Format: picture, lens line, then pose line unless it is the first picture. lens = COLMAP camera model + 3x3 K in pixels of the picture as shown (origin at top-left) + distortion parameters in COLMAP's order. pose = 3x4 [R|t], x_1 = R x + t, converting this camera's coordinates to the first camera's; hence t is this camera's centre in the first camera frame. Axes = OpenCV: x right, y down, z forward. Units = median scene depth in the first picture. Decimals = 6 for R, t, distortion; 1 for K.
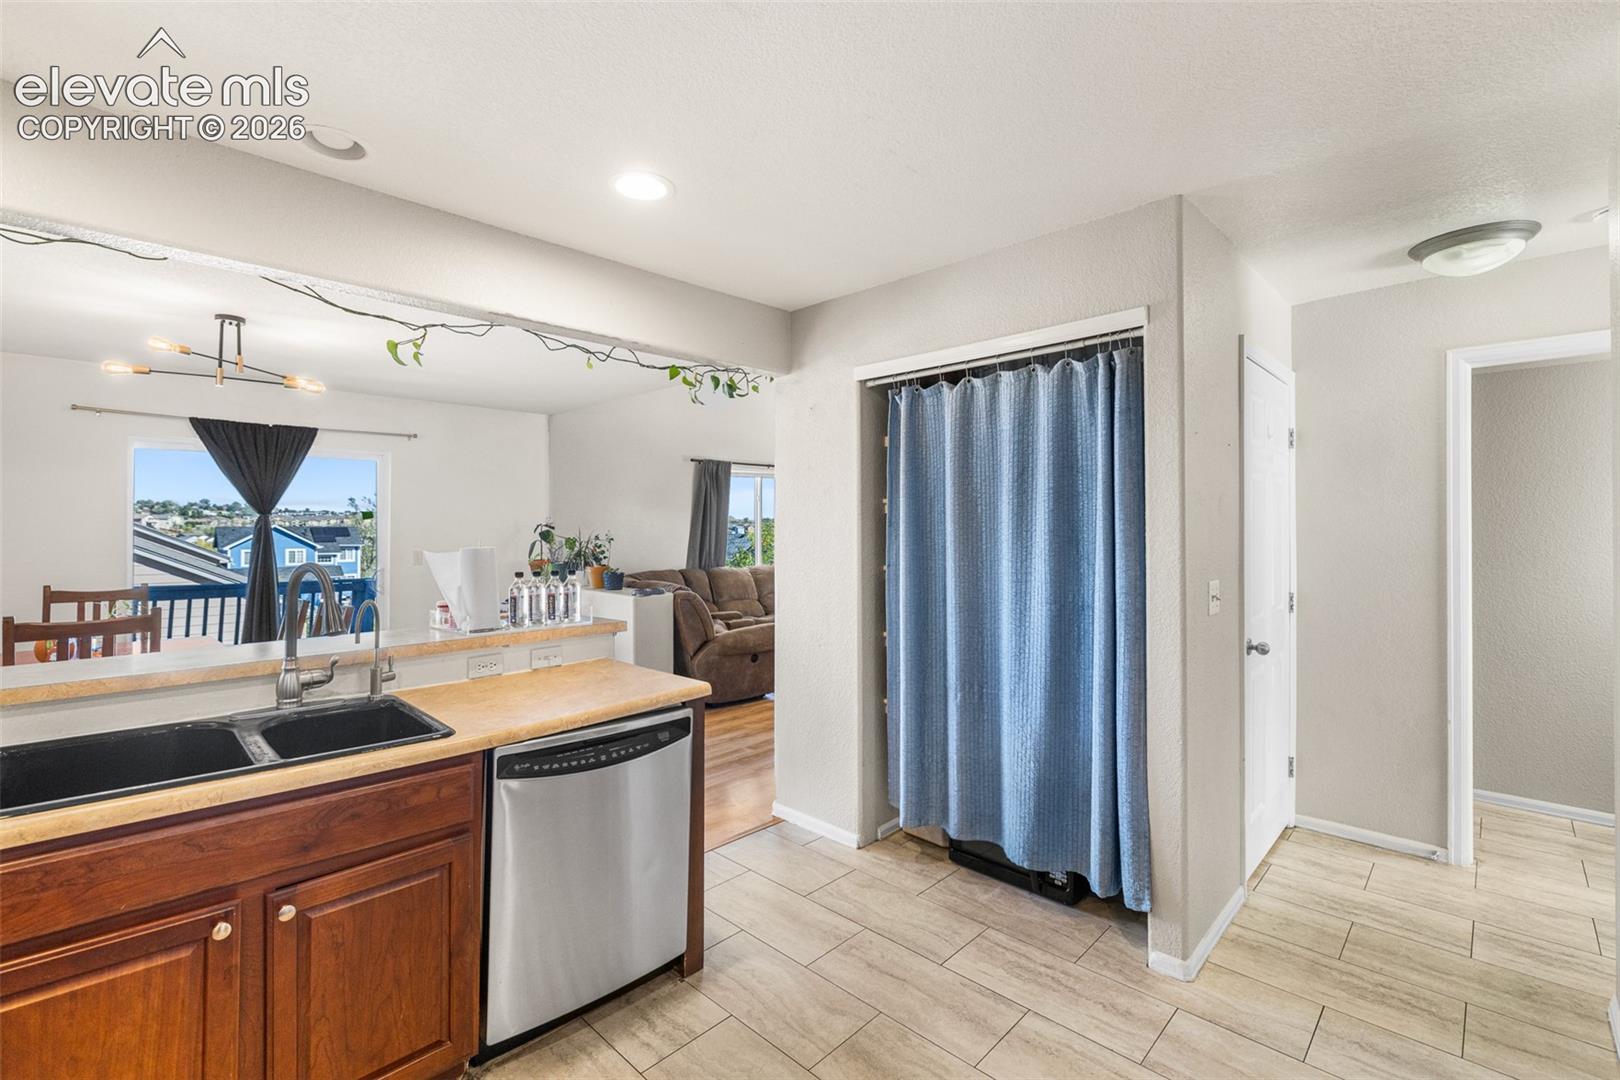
lens RADIAL K [[707.3, 0, 809.3], [0, 707.3, 522.3], [0, 0, 1]] dist [-0.004171, 0.001718]
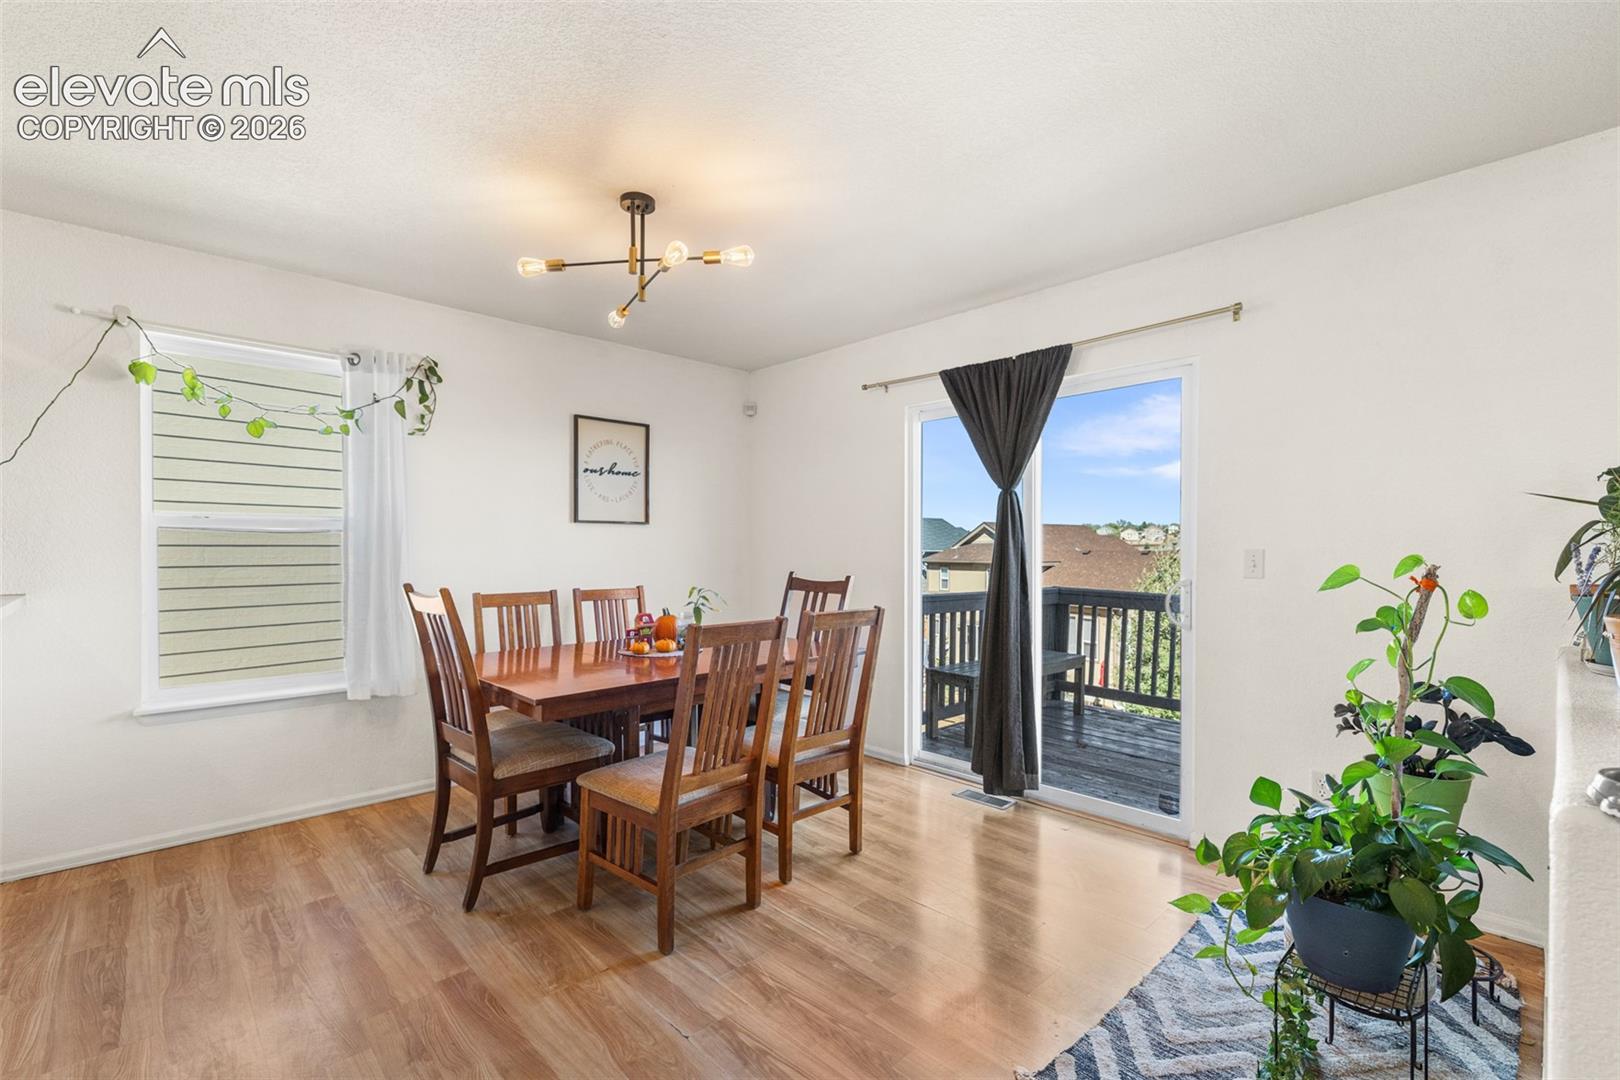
lens RADIAL K [[707.3, 0, 801.5], [0, 707.3, 542.3], [0, 0, 1]] dist [-0.004171, 0.001718]
pose [[-0.049253, -0.006435, -0.998766, -0.157567], [0.004447, 0.999968, -0.006662, 0.089245], [0.998776, -0.004770, -0.049222, 1.684564]]
